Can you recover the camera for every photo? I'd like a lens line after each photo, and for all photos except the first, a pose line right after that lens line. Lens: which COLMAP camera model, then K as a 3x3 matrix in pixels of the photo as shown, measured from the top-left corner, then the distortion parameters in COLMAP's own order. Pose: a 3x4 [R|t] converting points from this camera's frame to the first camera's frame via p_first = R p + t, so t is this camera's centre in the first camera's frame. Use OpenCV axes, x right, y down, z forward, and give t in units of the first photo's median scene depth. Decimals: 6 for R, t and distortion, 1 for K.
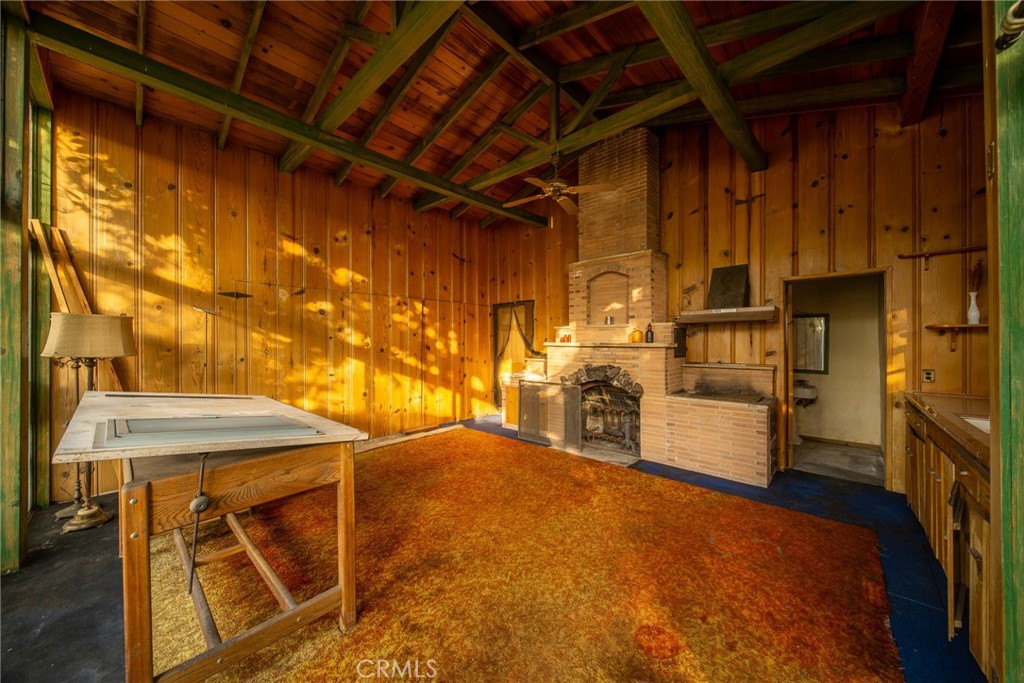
lens RADIAL K [[358.5, 0, 510.3], [0, 358.5, 342.6], [0, 0, 1]] dist [-0.001167, -0.000129]
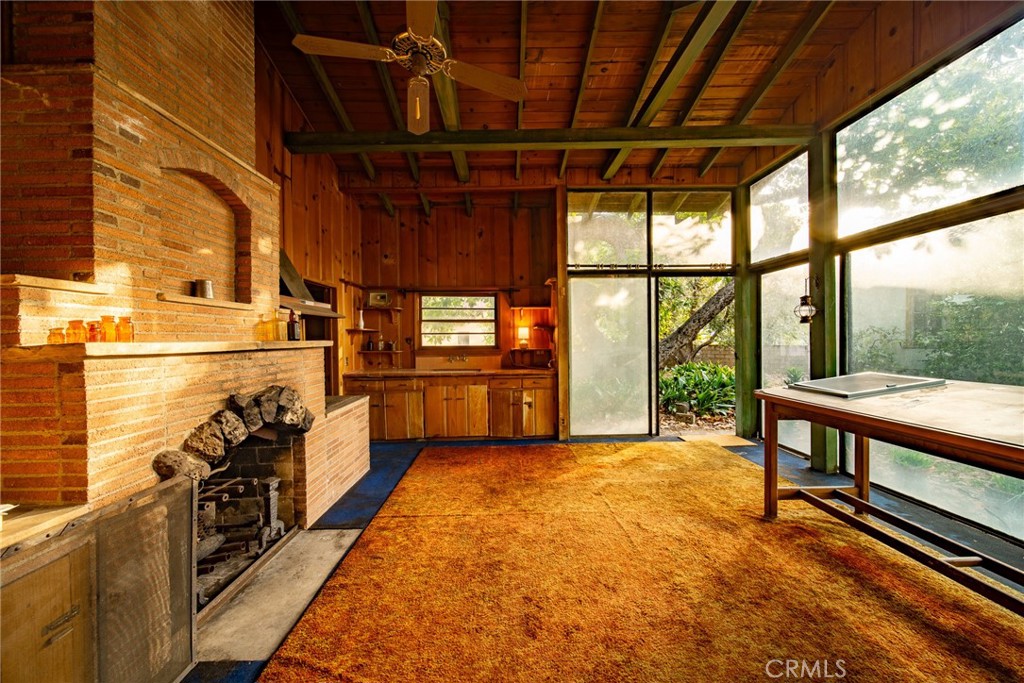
lens RADIAL K [[358.5, 0, 510.3], [0, 358.5, 339.5], [0, 0, 1]] dist [-0.001167, -0.000129]
pose [[-0.682023, 0.002197, 0.731327, -0.333924], [0.009442, 0.999939, 0.005802, -0.002757], [-0.731270, 0.010862, -0.682002, 1.195782]]
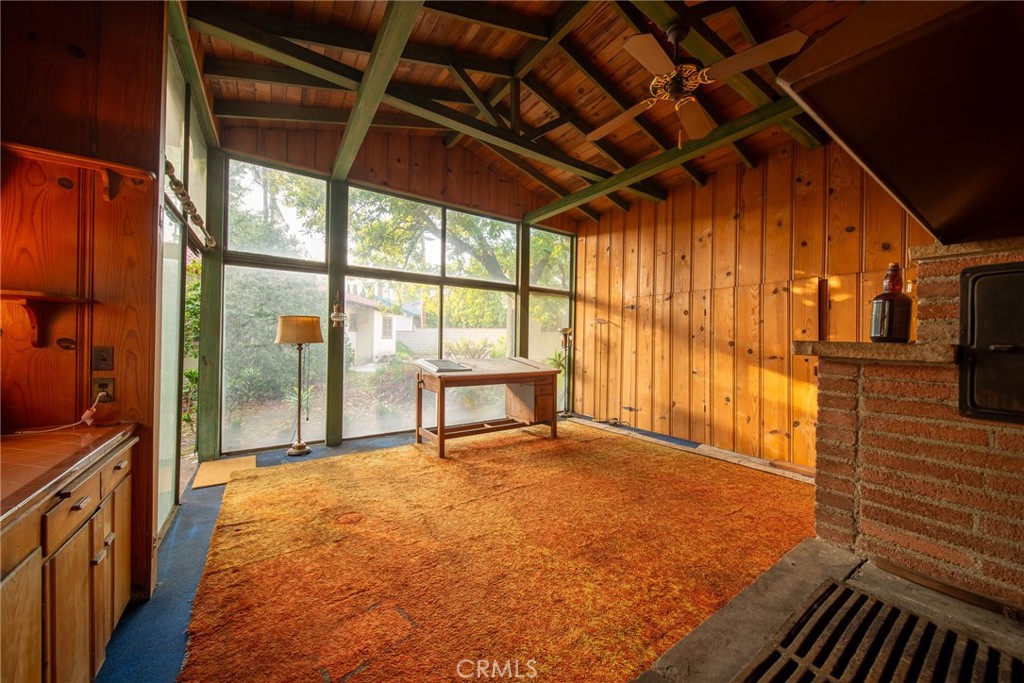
lens RADIAL K [[358.5, 0, 510.1], [0, 358.5, 339.6], [0, 0, 1]] dist [-0.001167, -0.000129]
pose [[-0.227546, -0.004287, -0.973758, 0.738500], [-0.012375, 0.999922, -0.001511, 0.003316], [0.973689, 0.011707, -0.227582, 0.830678]]
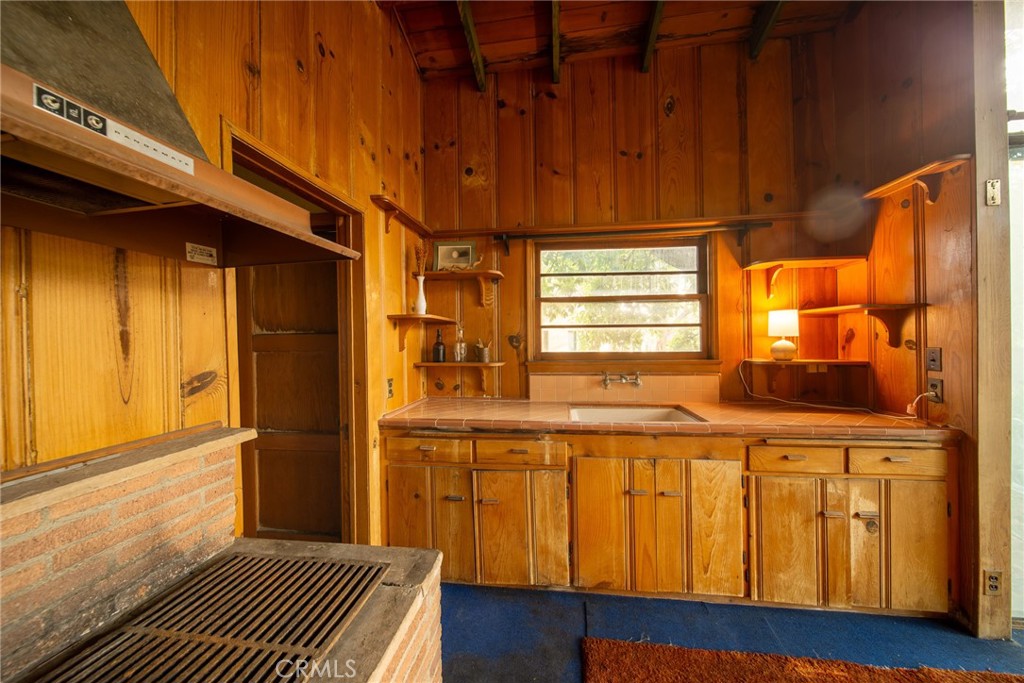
lens RADIAL K [[358.5, 0, 512.9], [0, 358.5, 339.7], [0, 0, 1]] dist [-0.001167, -0.000129]
pose [[-0.556923, 0.002994, 0.830559, 0.370451], [0.011120, 0.999931, 0.003852, 0.000354], [-0.830490, 0.011381, -0.556918, 0.923123]]
